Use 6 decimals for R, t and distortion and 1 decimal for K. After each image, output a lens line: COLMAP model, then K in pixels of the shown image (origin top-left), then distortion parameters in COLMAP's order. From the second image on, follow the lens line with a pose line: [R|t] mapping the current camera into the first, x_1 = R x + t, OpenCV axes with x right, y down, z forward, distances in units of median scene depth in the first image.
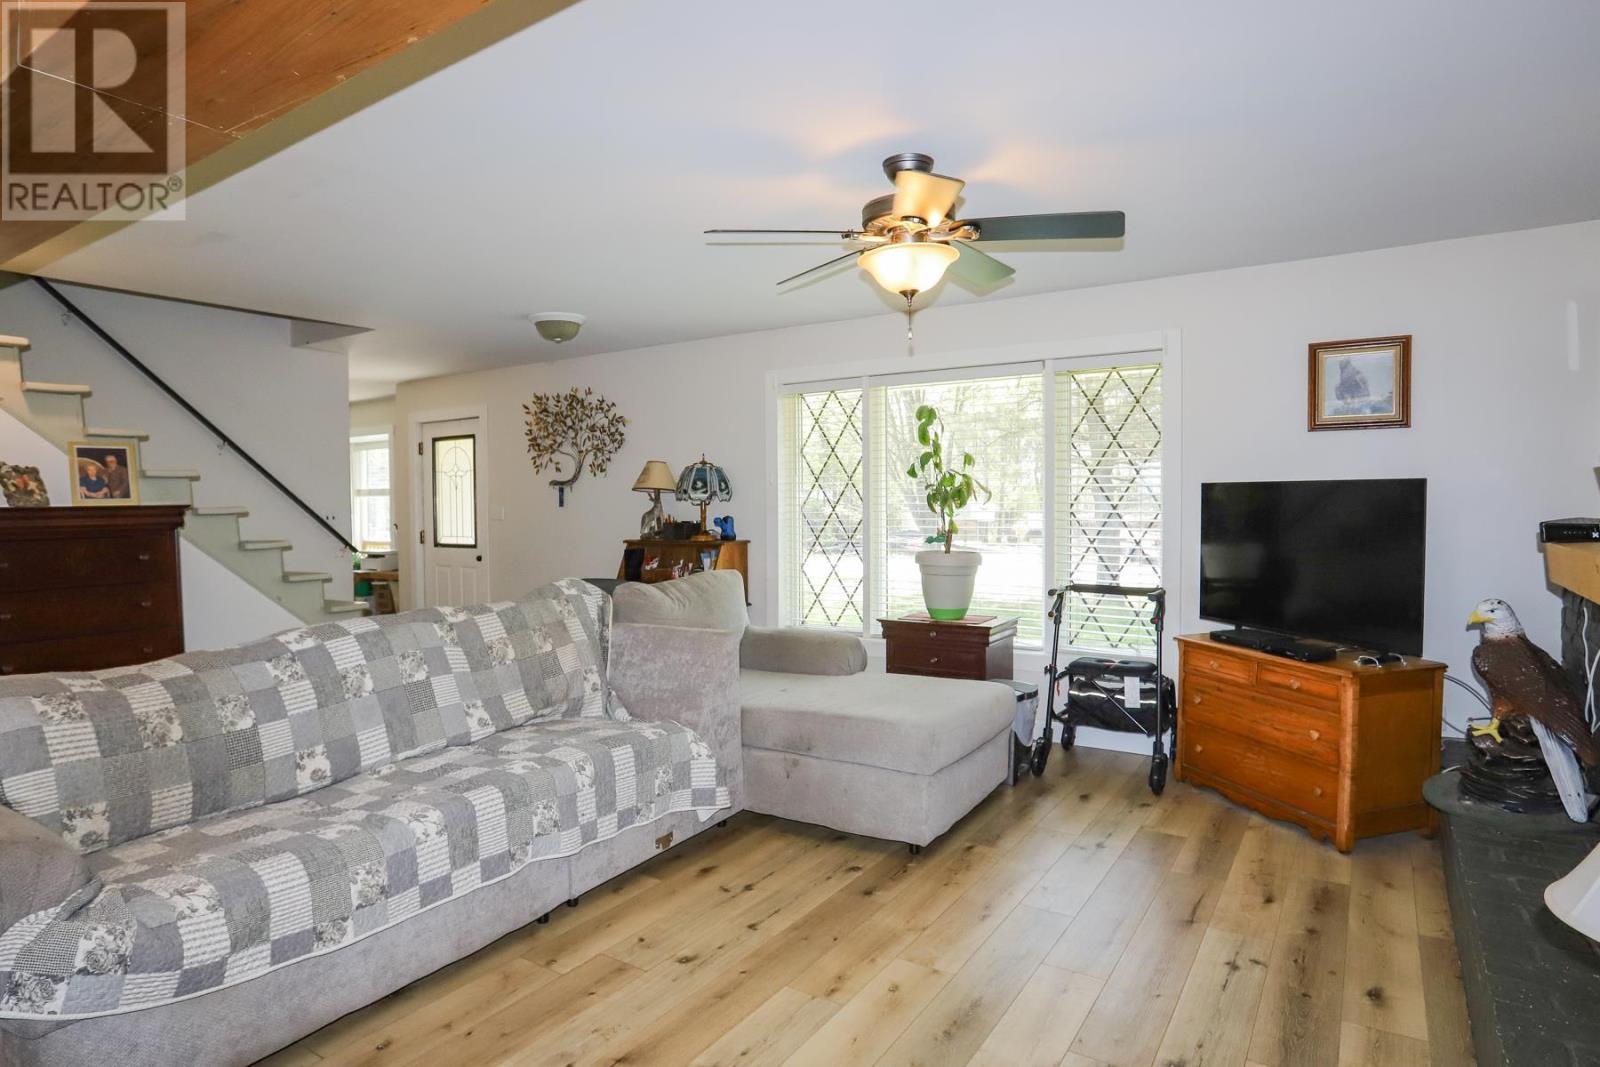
lens RADIAL K [[935.8, 0, 823.7], [0, 935.8, 526.9], [0, 0, 1]] dist [-0.103639, 0.076525]
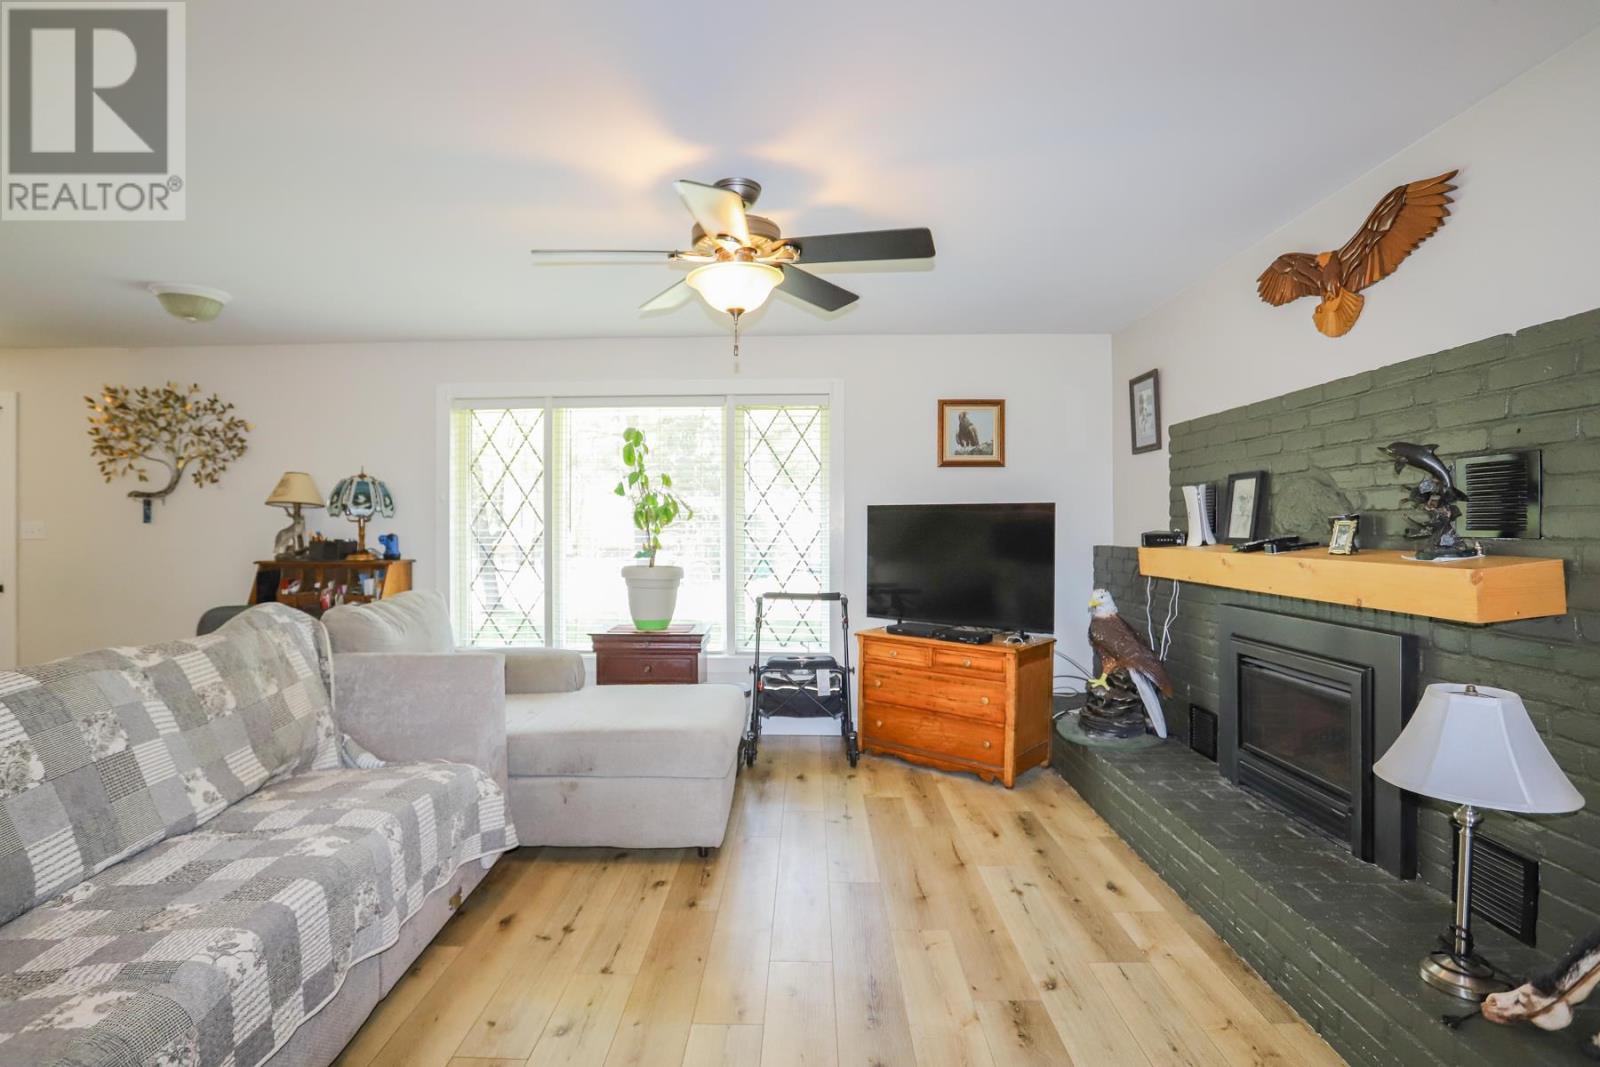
lens RADIAL K [[793.3, 0, 795.0], [0, 793.3, 531.0], [0, 0, 1]] dist [-0.073791, 0.031854]
pose [[0.845463, 0.005443, 0.534006, -0.261815], [0.009416, 0.999641, -0.025098, 0.013362], [-0.533951, 0.026248, 0.845108, 0.184023]]
